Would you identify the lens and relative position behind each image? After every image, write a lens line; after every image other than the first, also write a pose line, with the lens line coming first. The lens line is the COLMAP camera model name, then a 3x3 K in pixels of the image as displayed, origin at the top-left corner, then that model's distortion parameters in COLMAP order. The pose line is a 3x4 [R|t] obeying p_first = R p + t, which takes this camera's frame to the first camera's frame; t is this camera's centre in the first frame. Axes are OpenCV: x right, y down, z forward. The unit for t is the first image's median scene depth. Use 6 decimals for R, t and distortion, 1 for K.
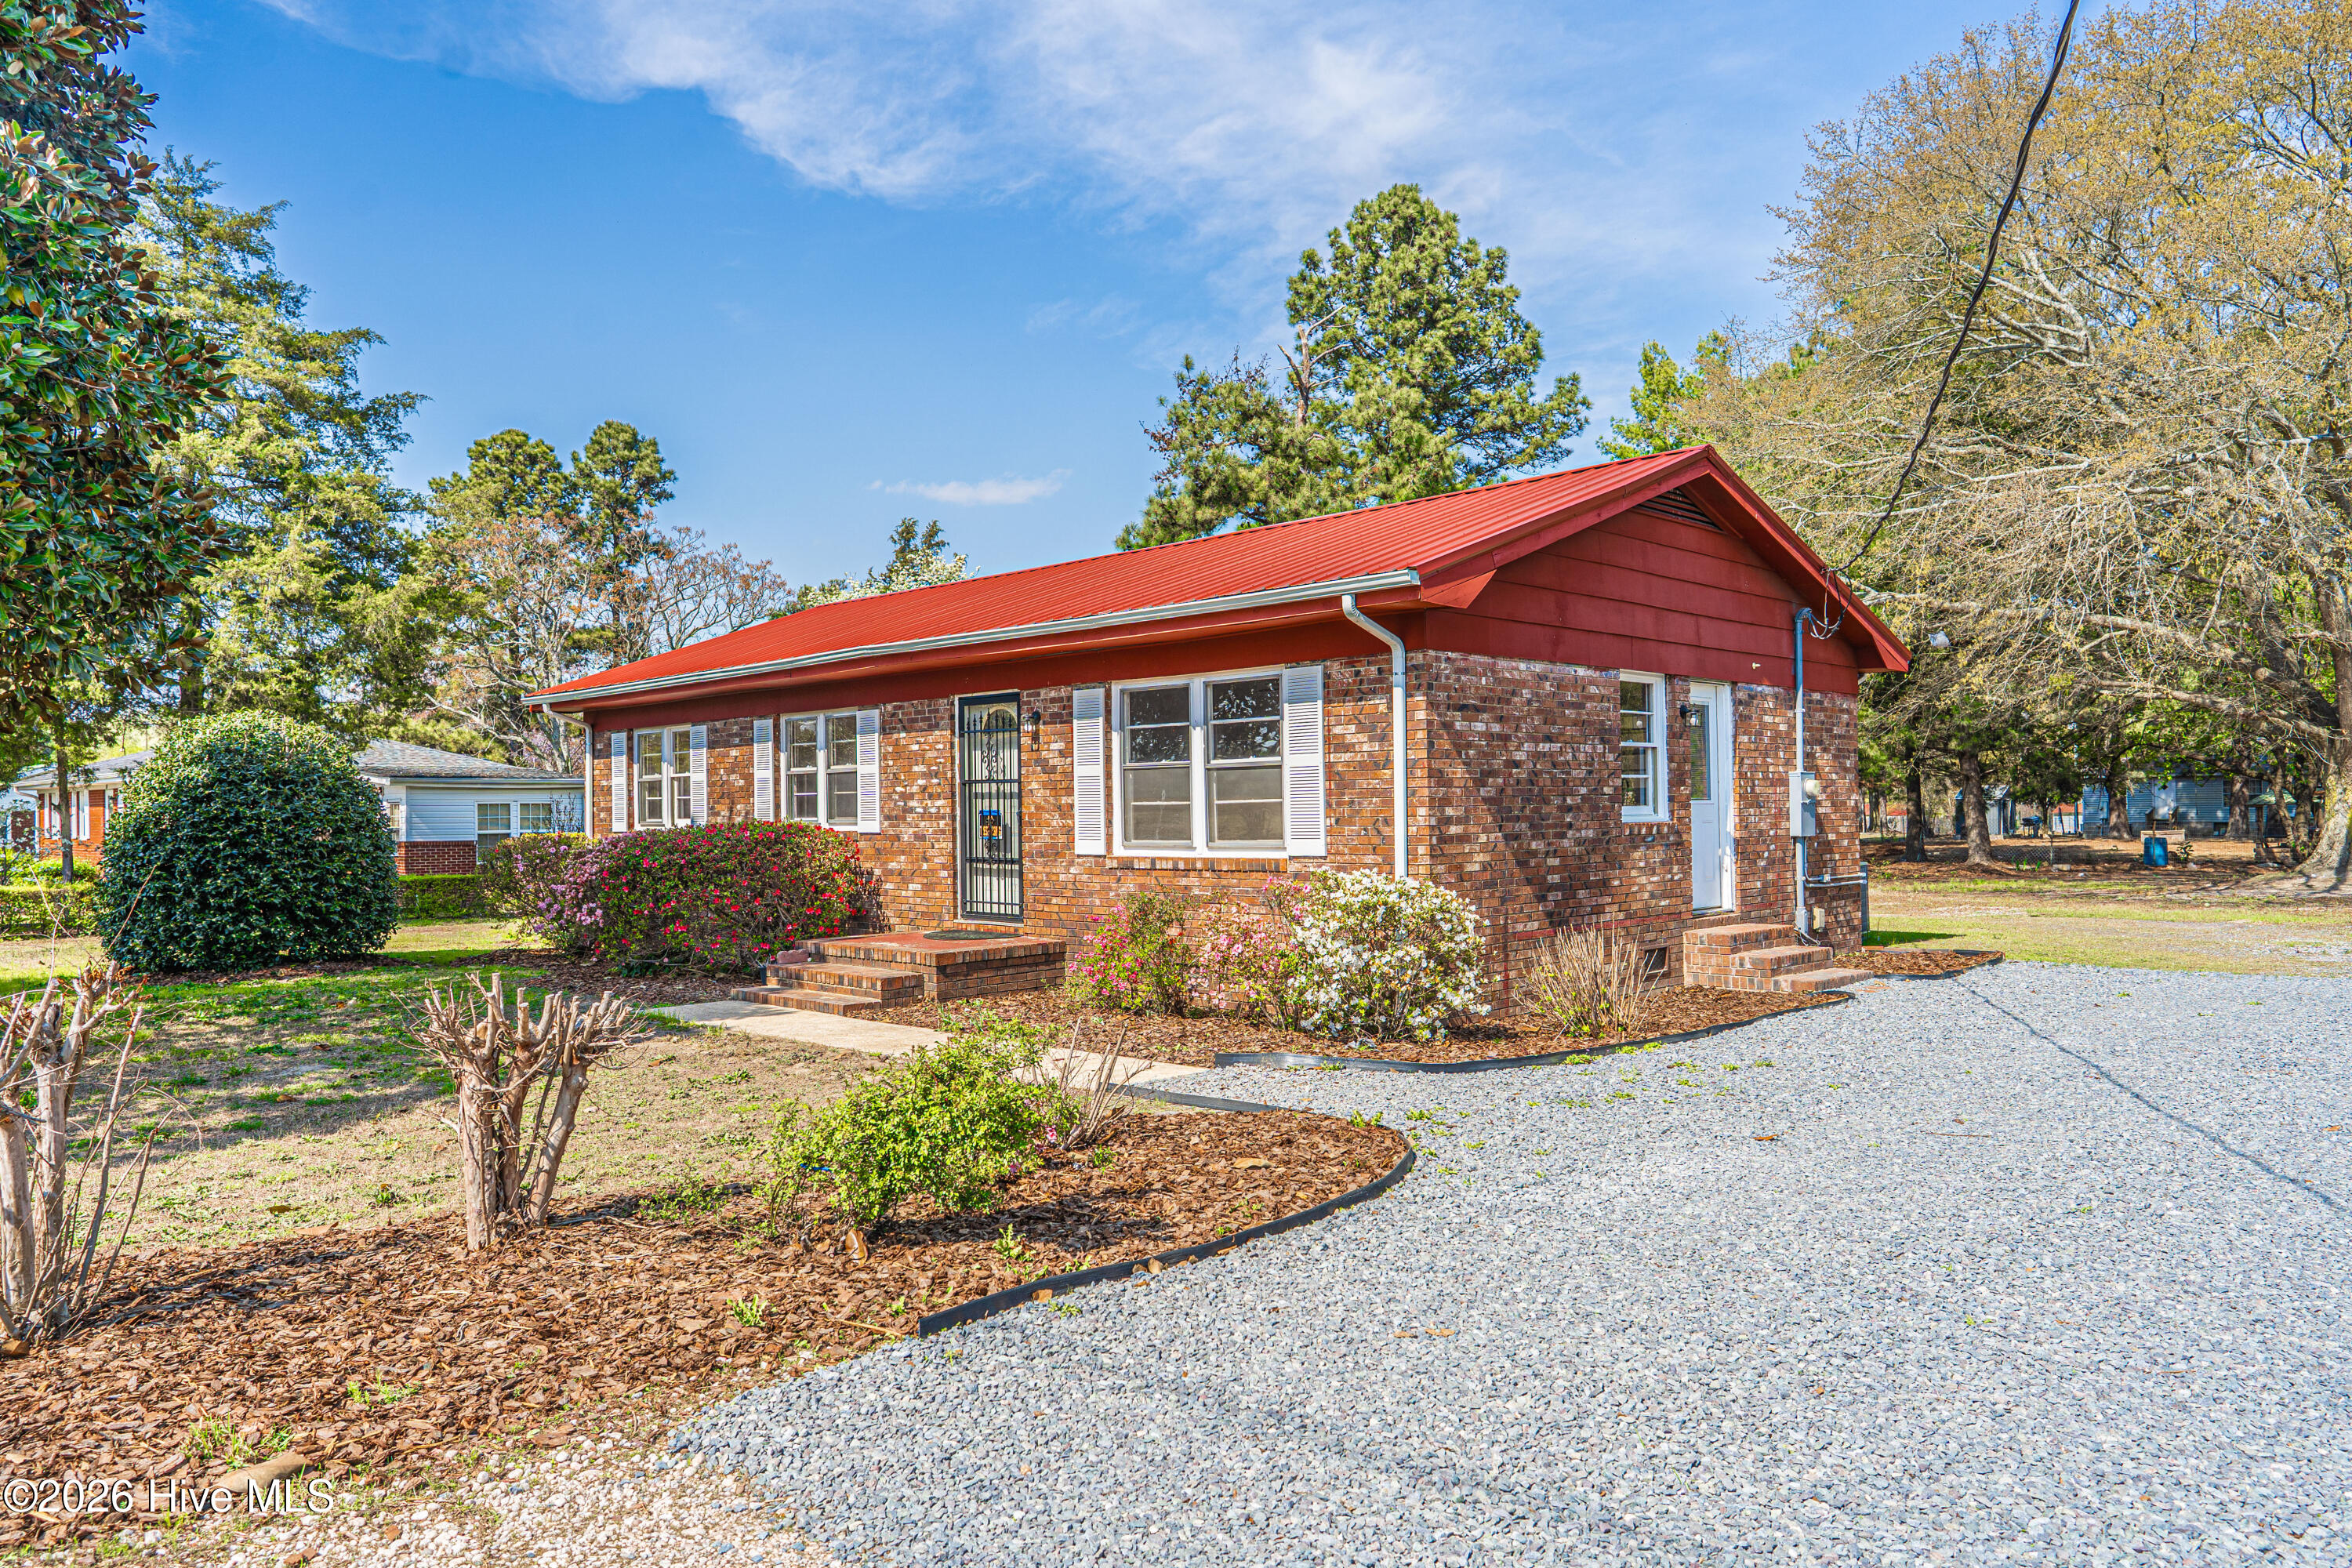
lens RADIAL K [[1612.9, 0, 1171.3], [0, 1612.9, 794.0], [0, 0, 1]] dist [0.000776, -0.001167]
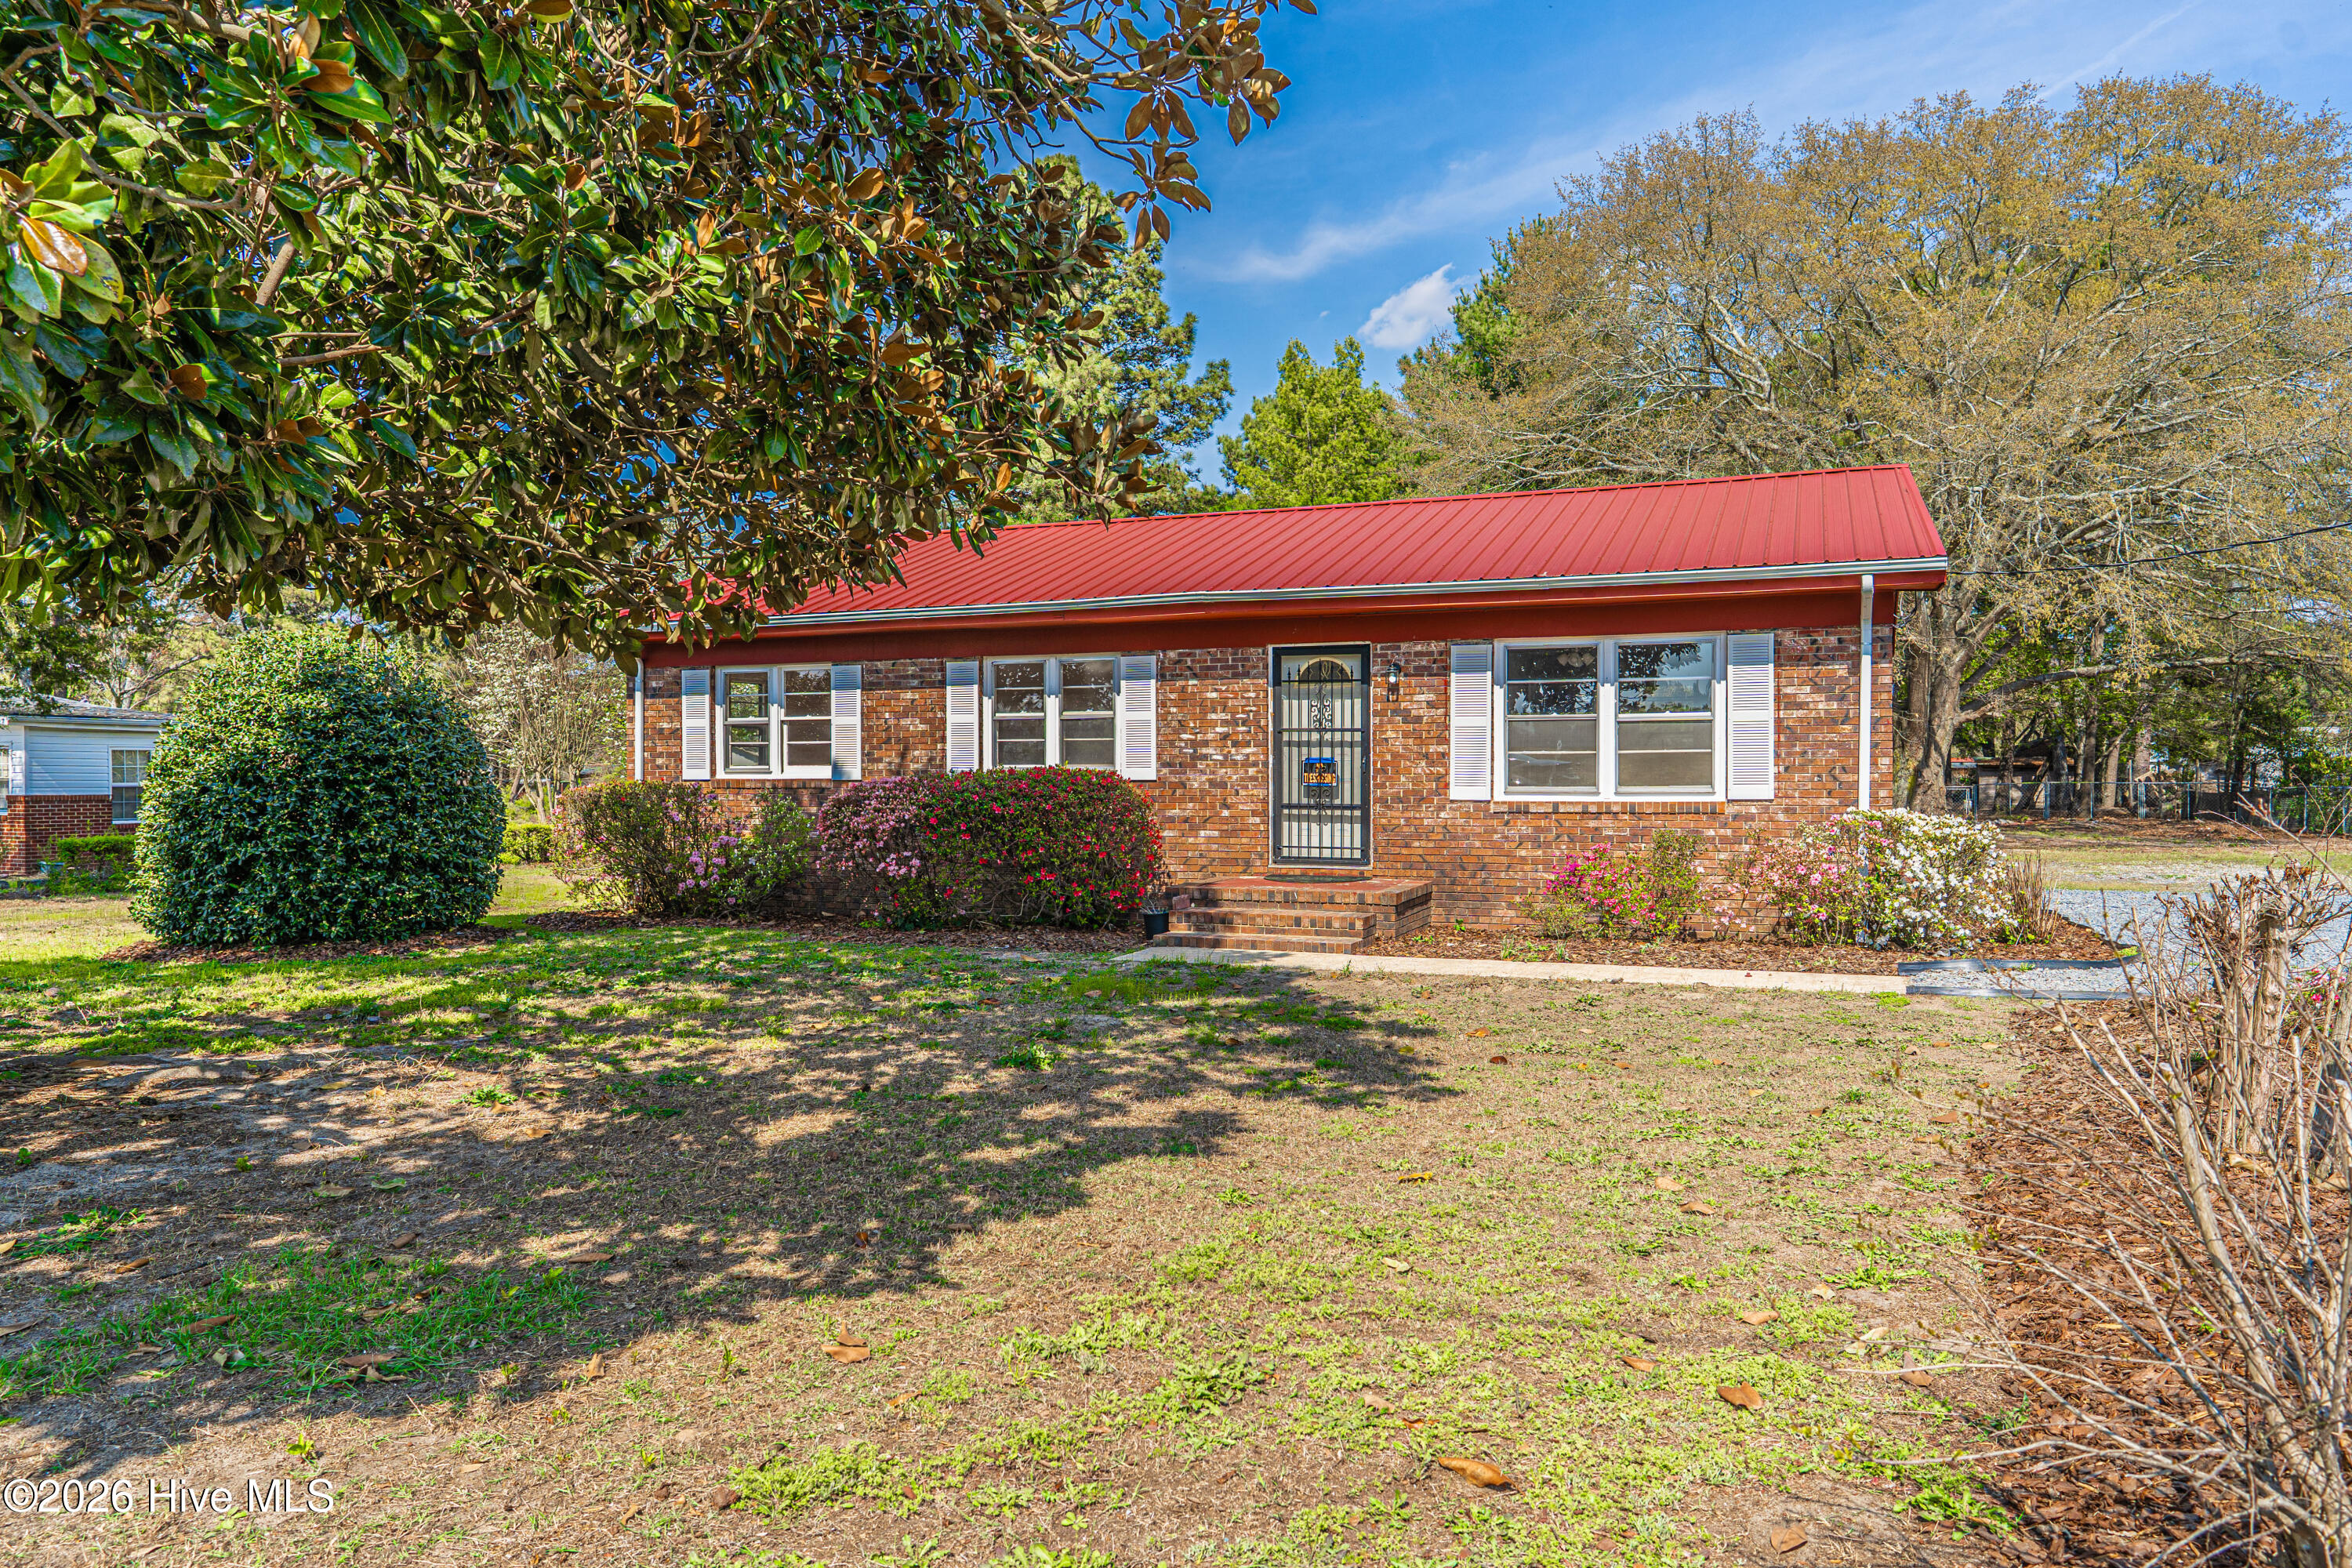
lens RADIAL K [[1612.9, 0, 1171.3], [0, 1612.9, 794.0], [0, 0, 1]] dist [0.000776, -0.001167]
pose [[0.920384, 0.004410, 0.390990, -0.575062], [-0.012839, 0.999738, 0.018946, 0.014081], [-0.390804, -0.022458, 0.920200, 0.082991]]
